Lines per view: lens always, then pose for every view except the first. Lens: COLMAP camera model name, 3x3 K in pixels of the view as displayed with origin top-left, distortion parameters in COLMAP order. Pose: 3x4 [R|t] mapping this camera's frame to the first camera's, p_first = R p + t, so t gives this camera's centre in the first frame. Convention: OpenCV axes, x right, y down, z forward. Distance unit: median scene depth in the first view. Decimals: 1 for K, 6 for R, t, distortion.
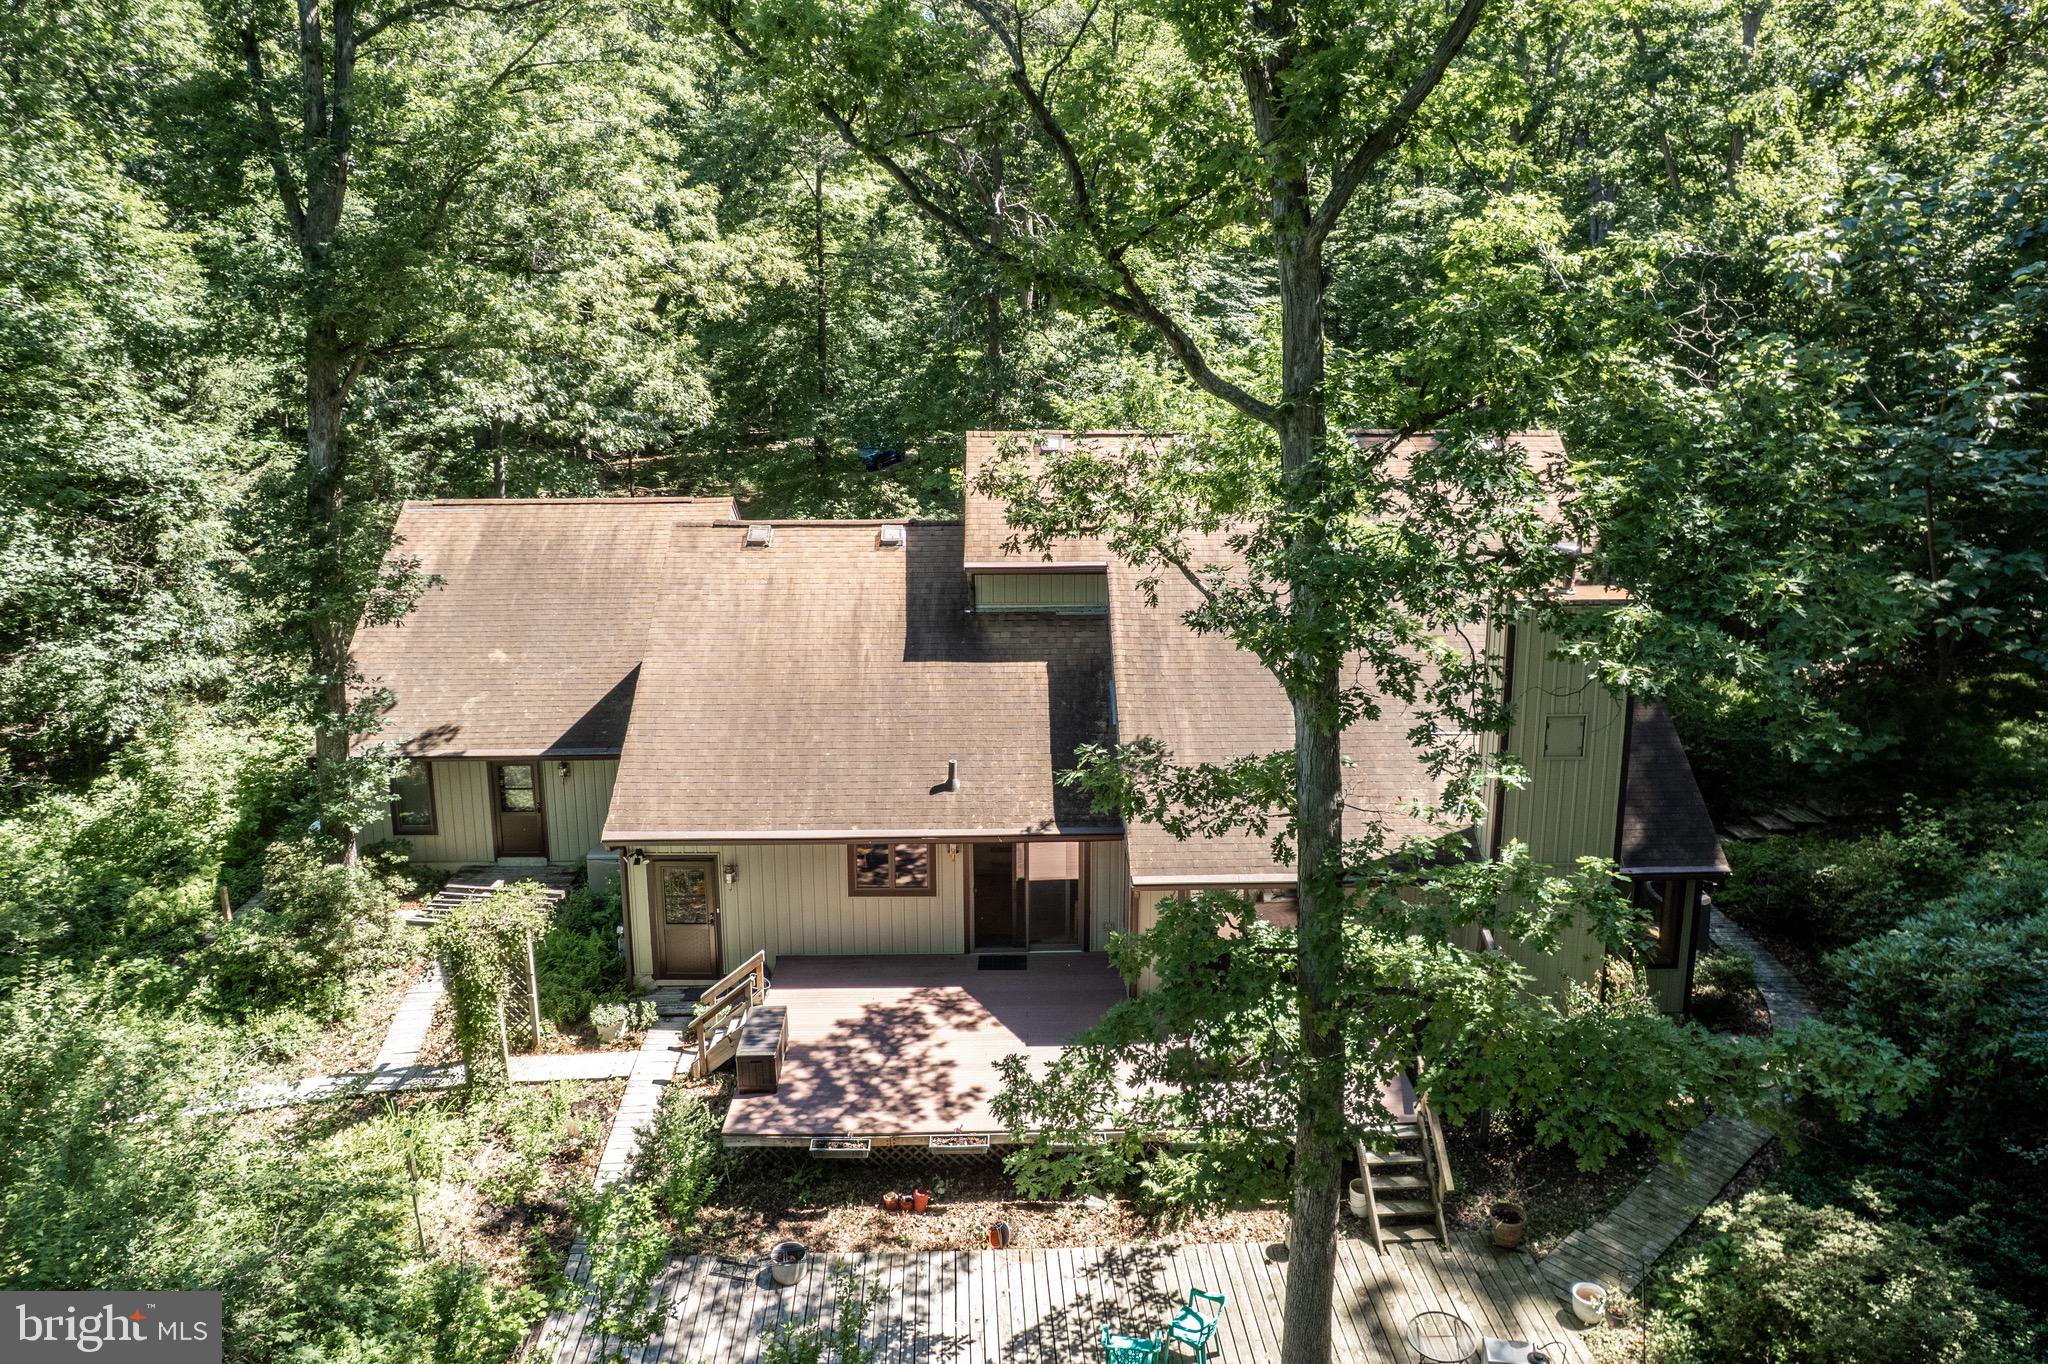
lens RADIAL K [[1305.6, 0, 1019.9], [0, 1305.6, 673.0], [0, 0, 1]] dist [-0.045047, 0.040644]
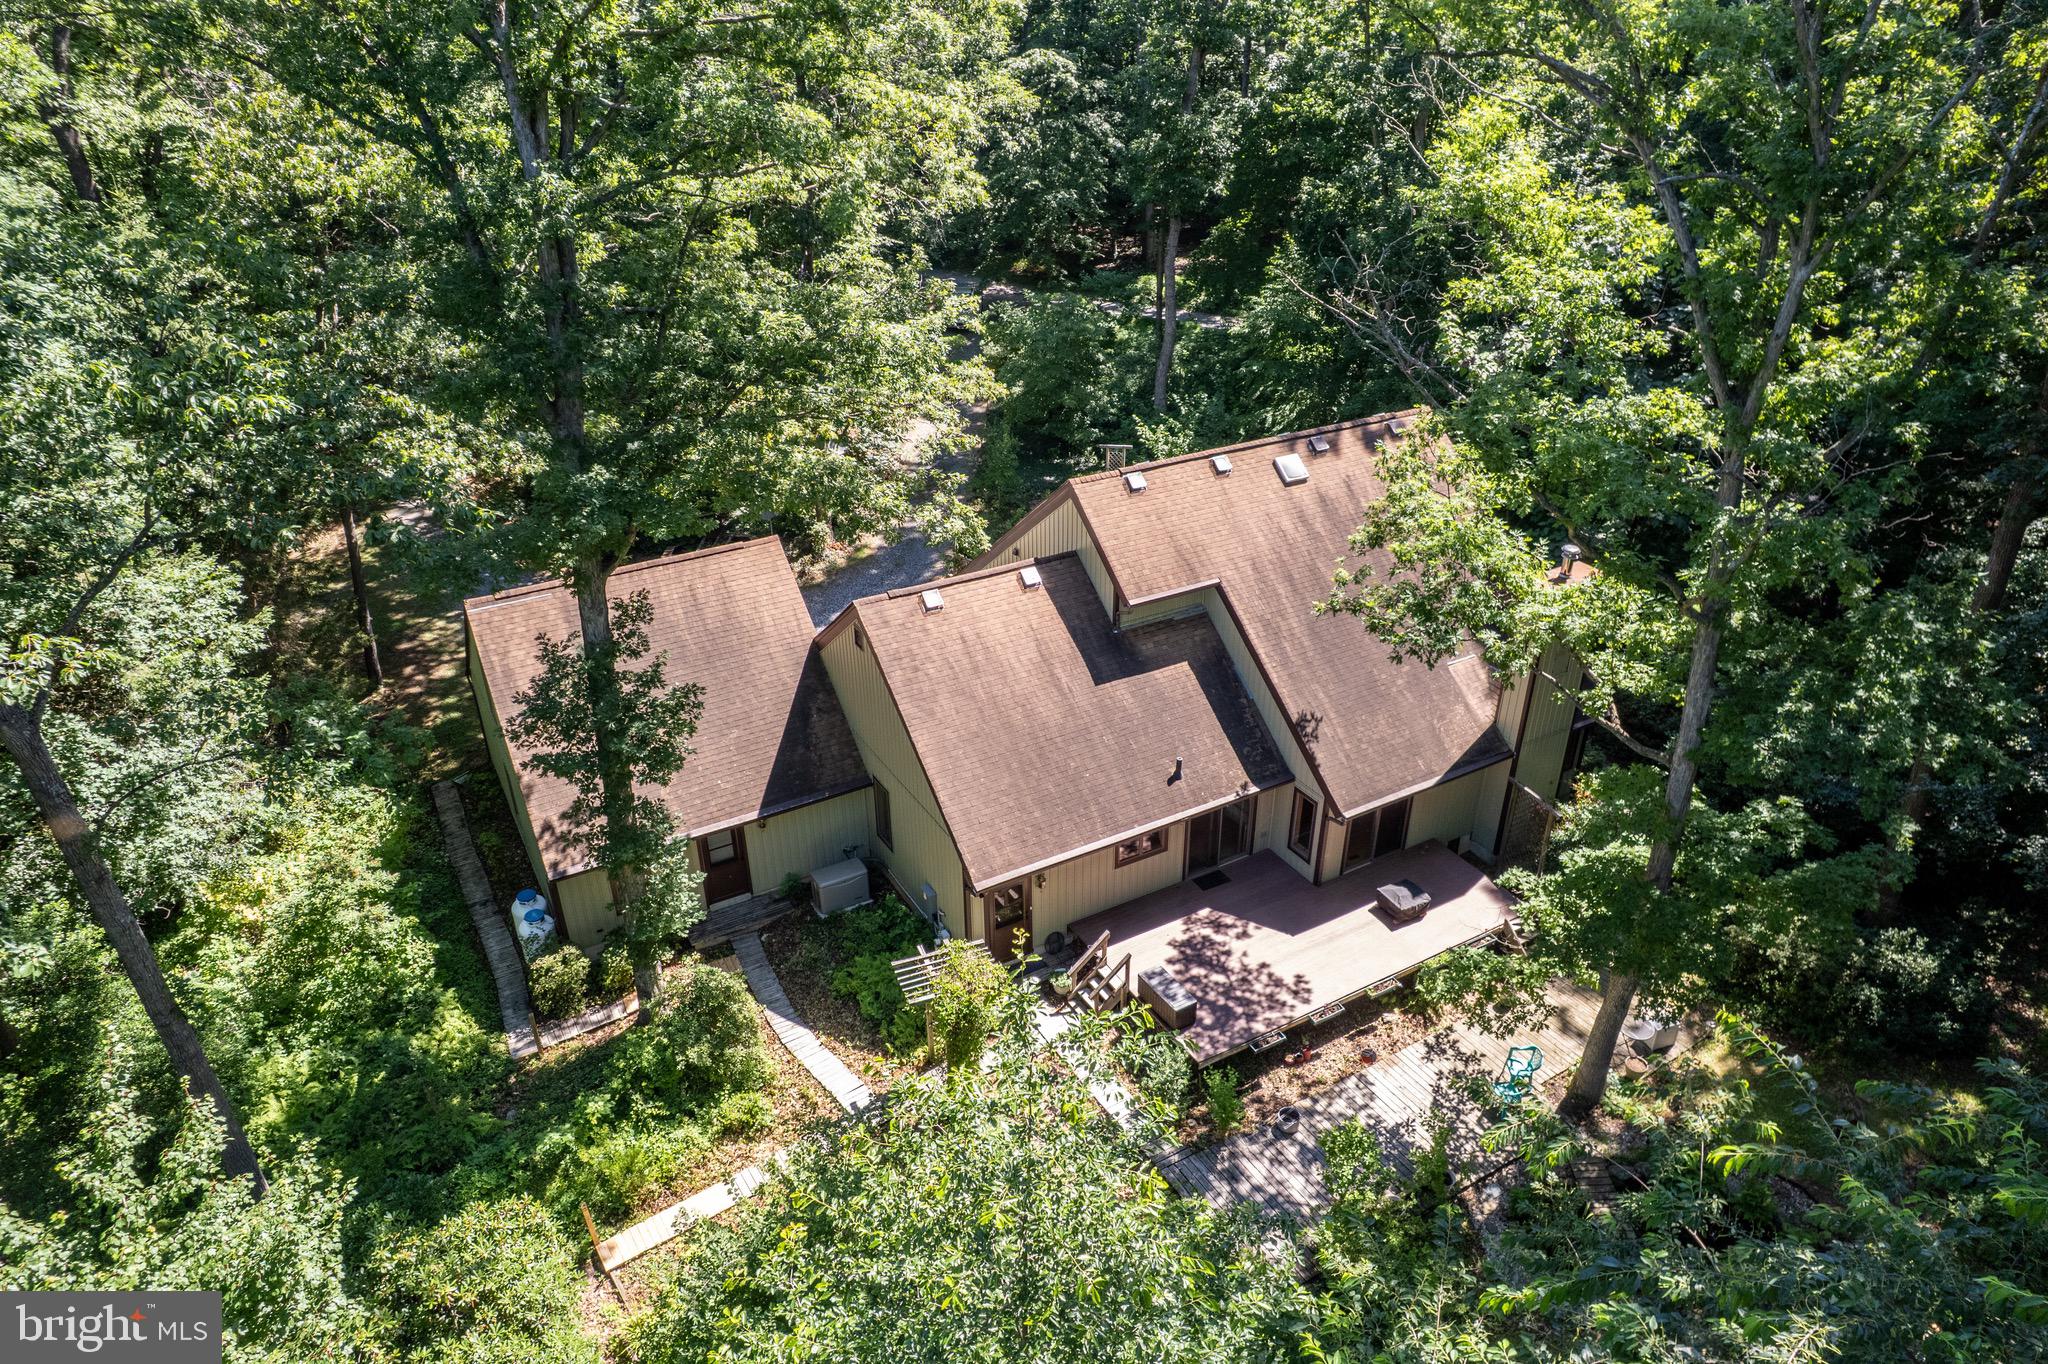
lens RADIAL K [[1305.6, 0, 1036.1], [0, 1305.6, 698.7], [0, 0, 1]] dist [-0.045047, 0.040644]
pose [[0.869747, -0.238075, 0.432274, -0.807178], [0.126261, 0.954135, 0.271449, -0.407605], [-0.477073, -0.181512, 0.859915, -0.102833]]
